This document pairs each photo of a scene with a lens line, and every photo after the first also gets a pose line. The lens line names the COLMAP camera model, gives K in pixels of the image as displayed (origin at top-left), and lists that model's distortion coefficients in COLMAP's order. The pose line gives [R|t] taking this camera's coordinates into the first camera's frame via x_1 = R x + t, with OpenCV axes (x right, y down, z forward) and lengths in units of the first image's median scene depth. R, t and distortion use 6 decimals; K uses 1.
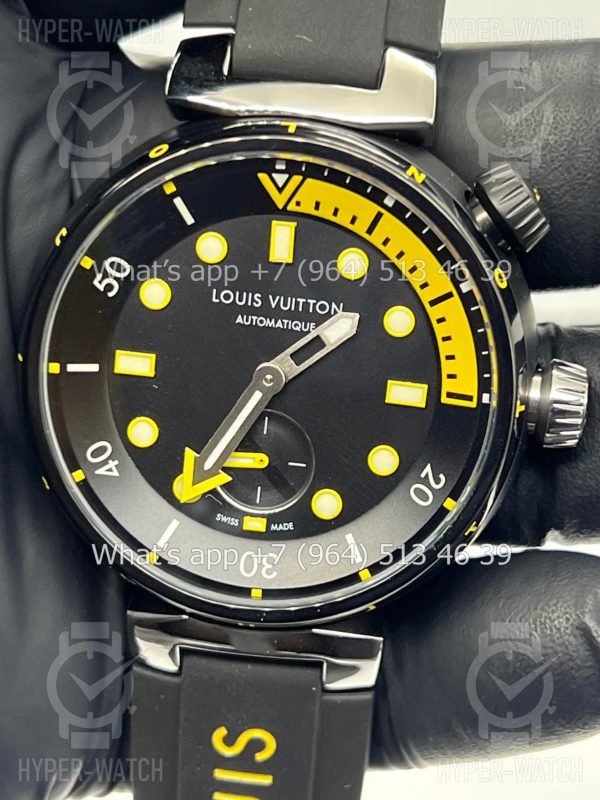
lens RADIAL K [[1859.7, 0, 300.0], [0, 1859.7, 400.0], [0, 0, 1]] dist [0.188401, -0.443698]
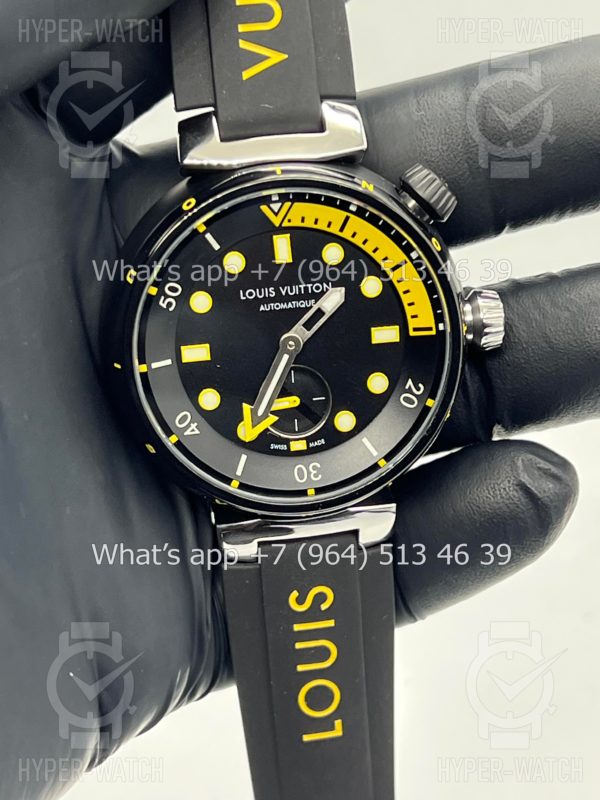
lens RADIAL K [[1859.7, 0, 300.0], [0, 1859.7, 400.0], [0, 0, 1]] dist [0.188401, -0.443698]
pose [[0.963842, -0.211939, 0.161528, -0.251323], [0.204605, 0.976945, 0.060955, -0.055541], [-0.170722, -0.025701, 0.984984, -0.415171]]
